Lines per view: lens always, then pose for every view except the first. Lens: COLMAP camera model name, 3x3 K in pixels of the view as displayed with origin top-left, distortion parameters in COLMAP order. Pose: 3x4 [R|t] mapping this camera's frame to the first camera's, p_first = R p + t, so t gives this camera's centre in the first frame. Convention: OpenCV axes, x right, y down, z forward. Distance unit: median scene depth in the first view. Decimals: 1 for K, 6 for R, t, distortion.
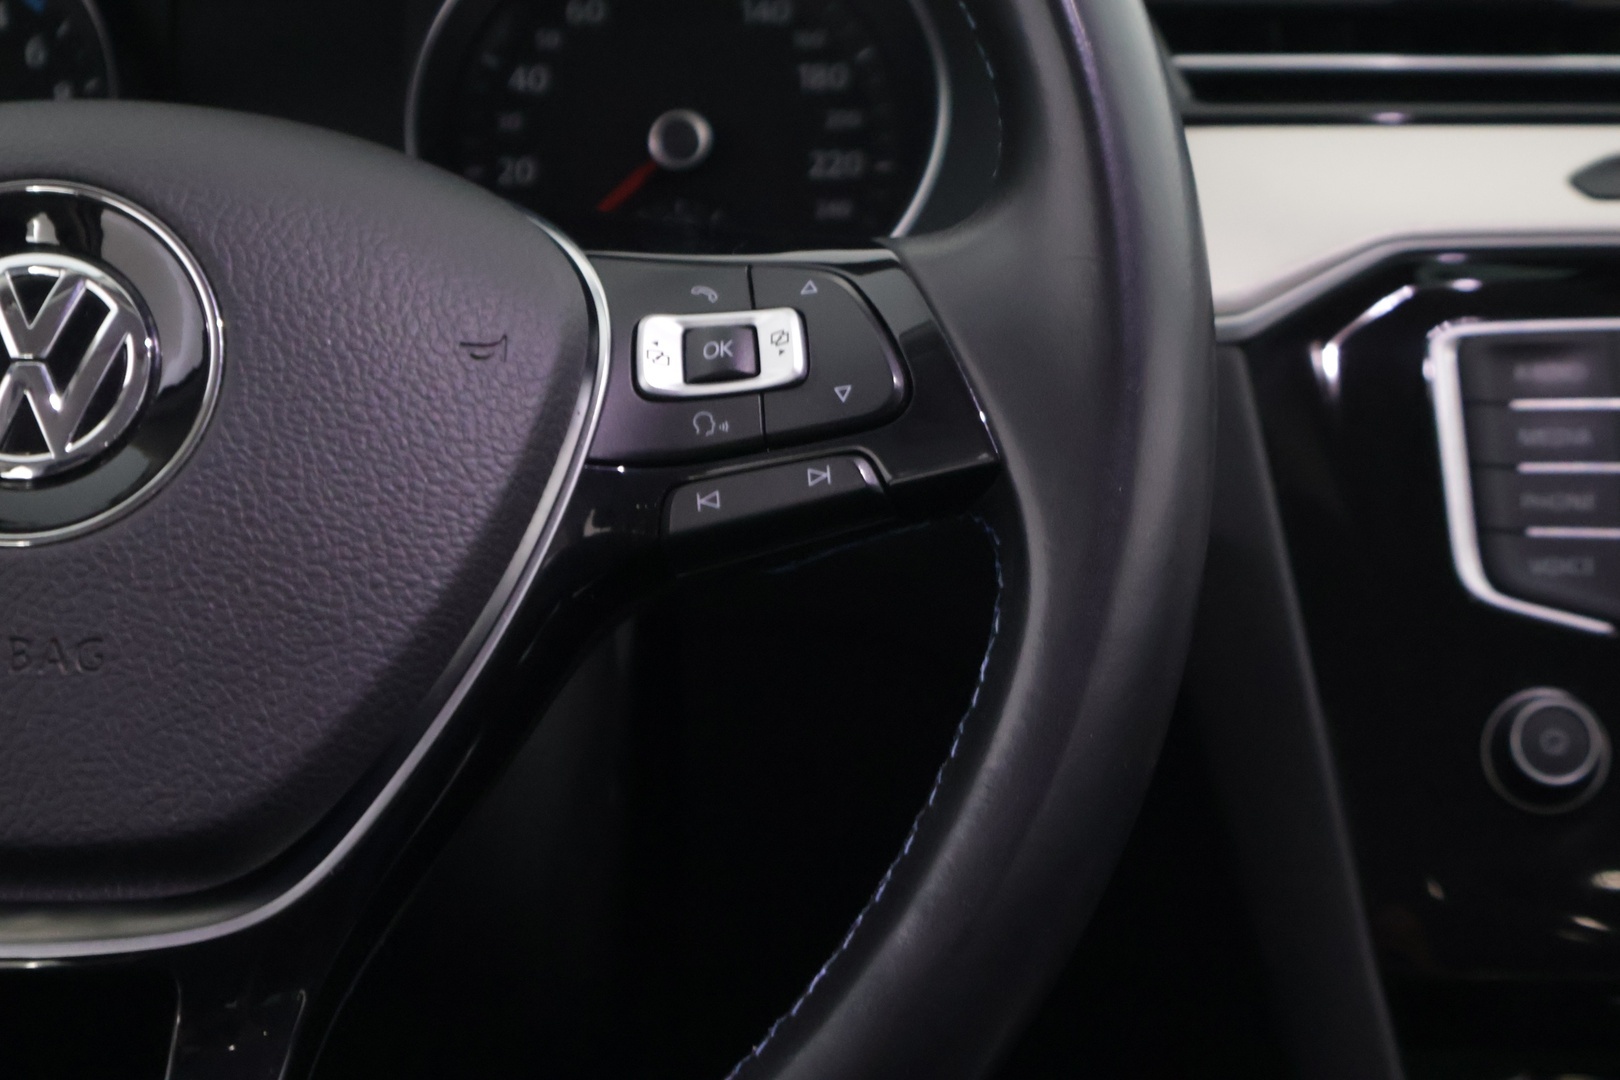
lens RADIAL K [[3225.5, 0, 810.0], [0, 3225.5, 540.0], [0, 0, 1]] dist [0.022269, 0.023303]
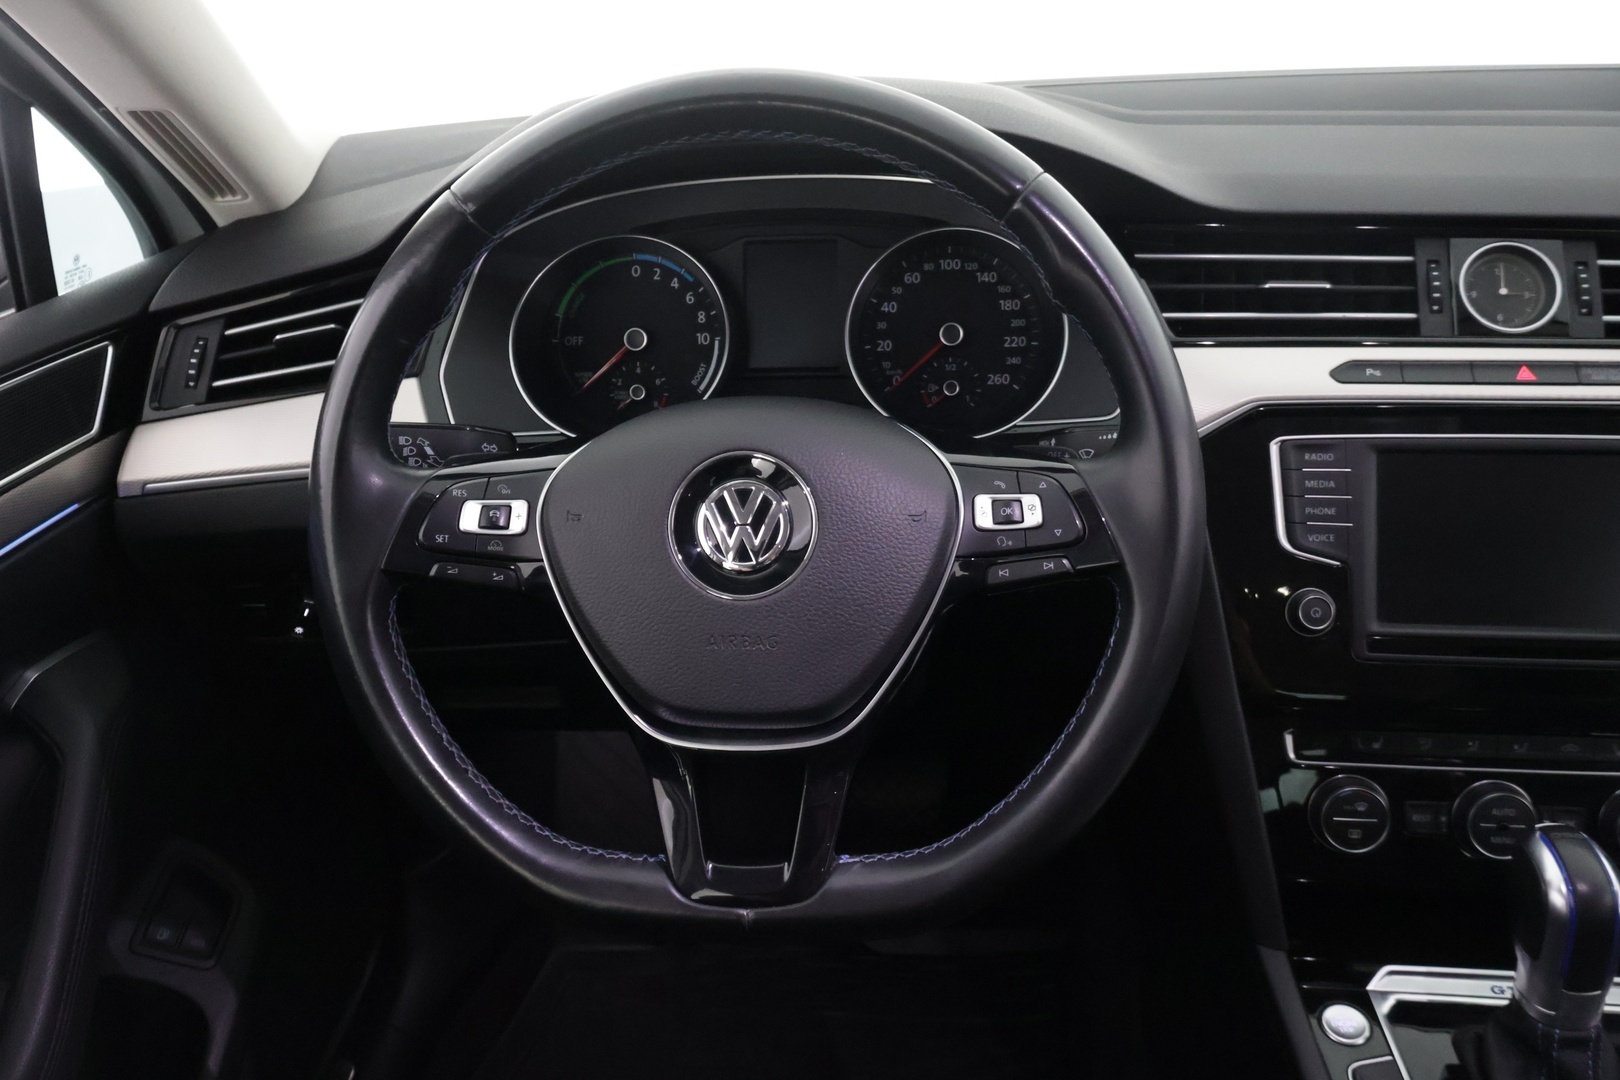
lens RADIAL K [[1340.1, 0, 812.4], [0, 1340.1, 522.6], [0, 0, 1]] dist [-0.005116, 0.002525]
pose [[0.997356, 0.001347, -0.072662, -0.104375], [0.011391, 0.984572, 0.174608, -0.235635], [0.071776, -0.174974, 0.981953, -0.050212]]
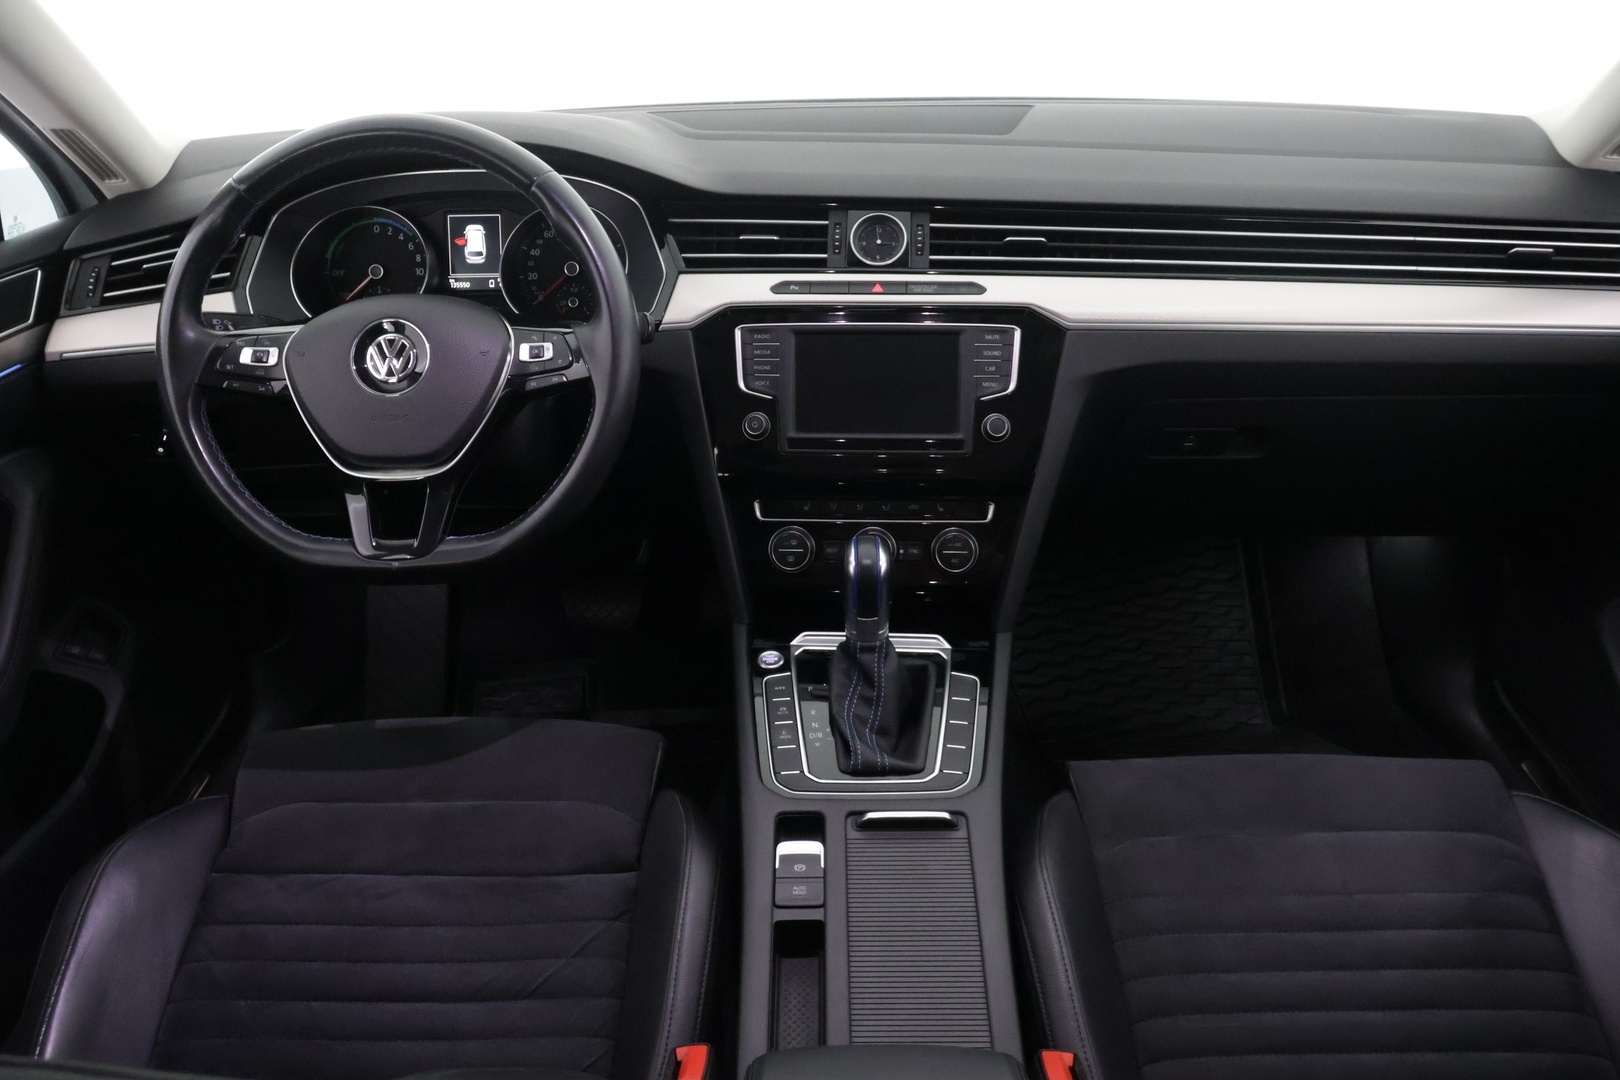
lens RADIAL K [[1340.1, 0, 812.4], [0, 1340.1, 522.6], [0, 0, 1]] dist [-0.005116, 0.002525]
pose [[0.999833, -0.003139, -0.018030, 0.414939], [0.006387, 0.983082, 0.183055, -0.169694], [0.017150, -0.183140, 0.982937, -0.986609]]
